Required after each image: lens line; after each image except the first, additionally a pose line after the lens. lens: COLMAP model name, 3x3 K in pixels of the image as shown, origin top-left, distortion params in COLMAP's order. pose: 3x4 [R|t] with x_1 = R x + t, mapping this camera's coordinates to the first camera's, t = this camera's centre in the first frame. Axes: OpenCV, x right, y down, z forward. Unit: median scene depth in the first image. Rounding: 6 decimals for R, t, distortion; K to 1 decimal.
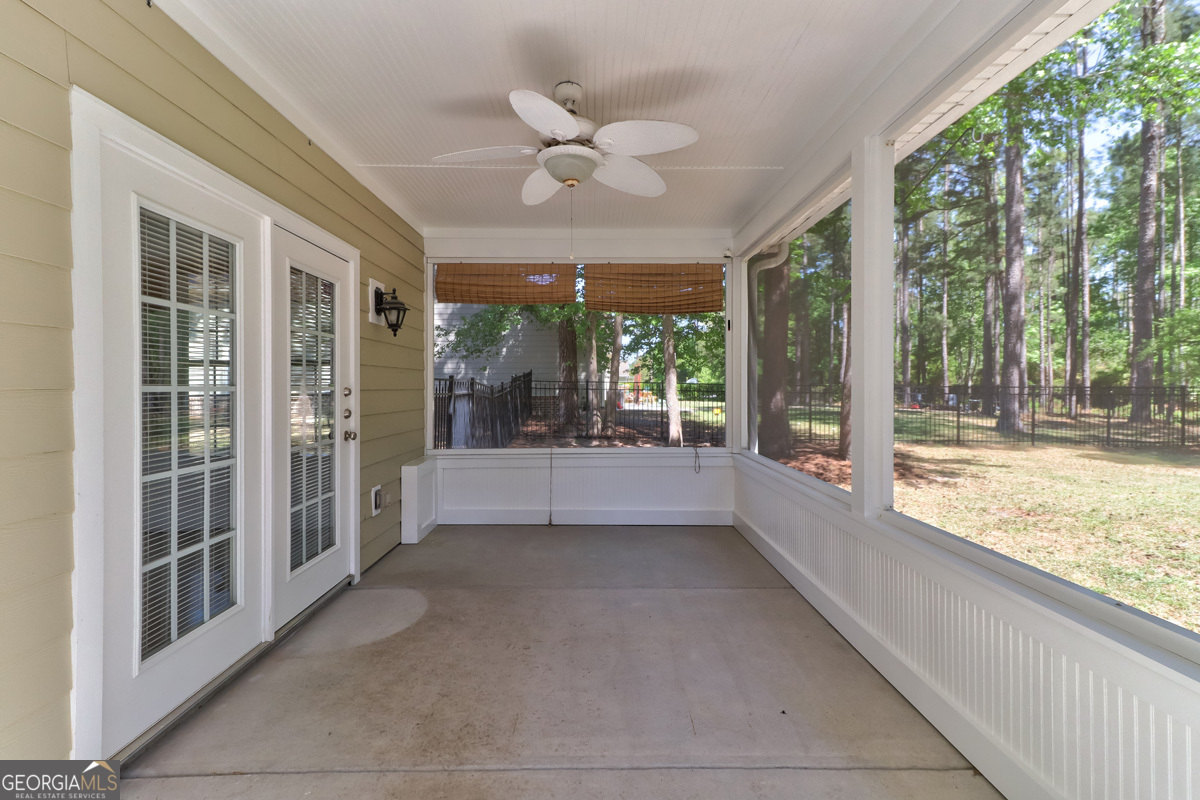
lens RADIAL K [[568.3, 0, 600.8], [0, 568.3, 388.2], [0, 0, 1]] dist [0.003165, -0.000766]
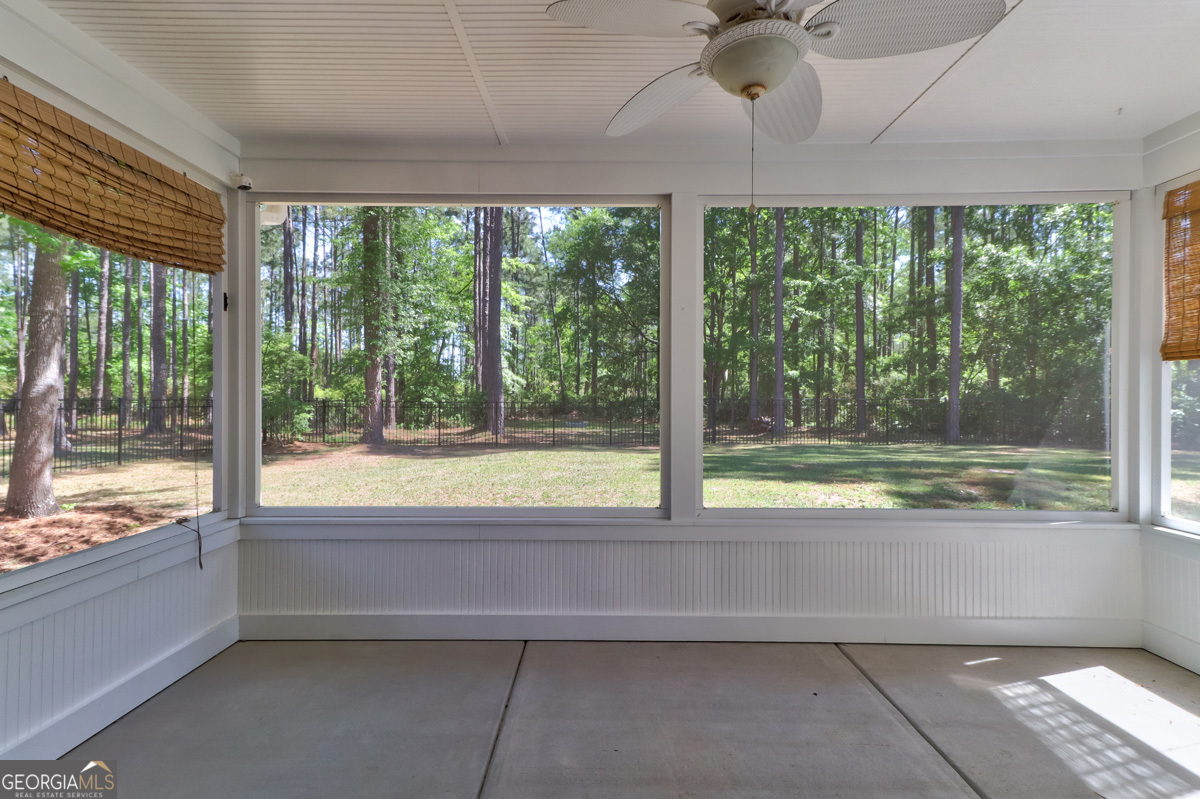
lens RADIAL K [[568.3, 0, 599.3], [0, 568.3, 396.5], [0, 0, 1]] dist [0.003165, -0.000766]
pose [[0.029232, -0.003553, 0.999566, -0.519903], [0.007900, 0.999963, 0.003323, -0.015935], [-0.999541, 0.007800, 0.029259, 0.887564]]
